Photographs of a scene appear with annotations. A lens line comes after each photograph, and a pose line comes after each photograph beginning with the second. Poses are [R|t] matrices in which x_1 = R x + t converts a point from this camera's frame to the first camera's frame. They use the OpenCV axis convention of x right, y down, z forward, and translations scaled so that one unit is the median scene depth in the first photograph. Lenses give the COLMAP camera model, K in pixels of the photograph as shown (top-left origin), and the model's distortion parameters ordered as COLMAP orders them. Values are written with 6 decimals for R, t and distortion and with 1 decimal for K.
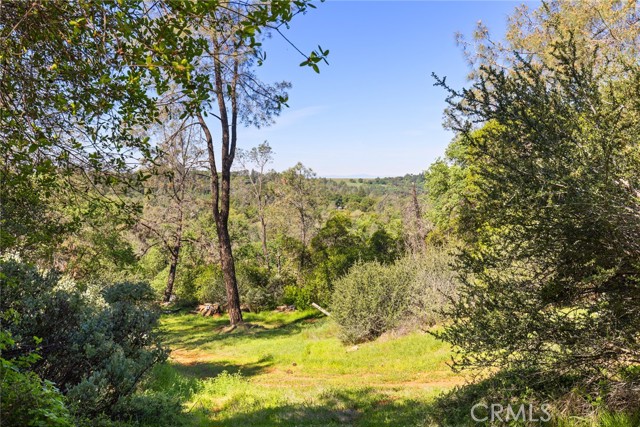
lens RADIAL K [[632.5, 0, 320.0], [0, 632.5, 213.5], [0, 0, 1]] dist [-0.000377, 0.000455]
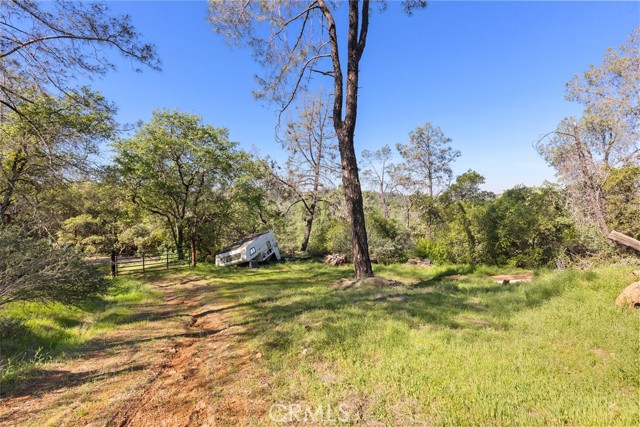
lens RADIAL K [[348.0, 0, 320.0], [0, 348.0, 213.5], [0, 0, 1]] dist [0.000659, 0.000144]
pose [[0.966257, 0.024498, -0.256414, -0.059485], [-0.024245, 0.999697, 0.004151, 0.076760], [0.256438, 0.002206, 0.966558, 0.455069]]
